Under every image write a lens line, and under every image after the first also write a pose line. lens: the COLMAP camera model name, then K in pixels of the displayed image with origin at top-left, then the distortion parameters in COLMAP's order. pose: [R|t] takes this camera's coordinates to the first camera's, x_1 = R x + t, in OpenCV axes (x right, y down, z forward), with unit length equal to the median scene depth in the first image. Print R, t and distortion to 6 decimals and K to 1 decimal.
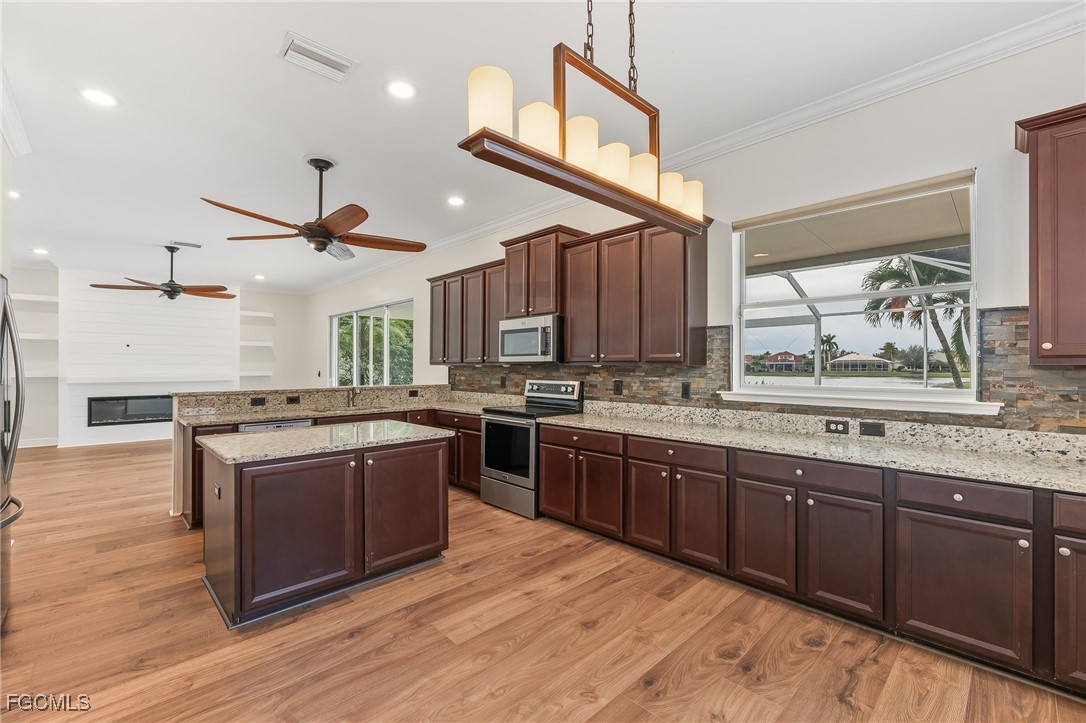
lens RADIAL K [[455.6, 0, 549.1], [0, 455.6, 366.2], [0, 0, 1]] dist [0.003333, 0.000185]
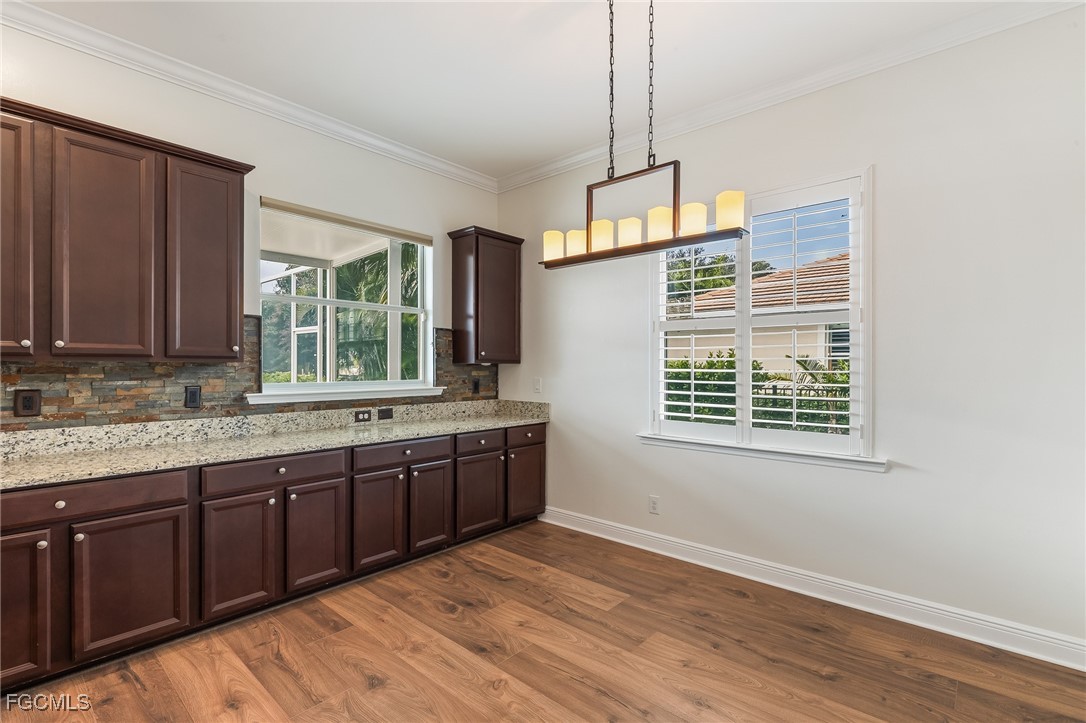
lens RADIAL K [[494.1, 0, 548.6], [0, 494.1, 366.2], [0, 0, 1]] dist [-0.009317, 0.001035]
pose [[-0.066507, -0.009759, 0.997738, -0.653177], [-0.010052, 0.999908, 0.009110, -0.010843], [-0.997735, -0.009423, -0.066599, 0.608445]]
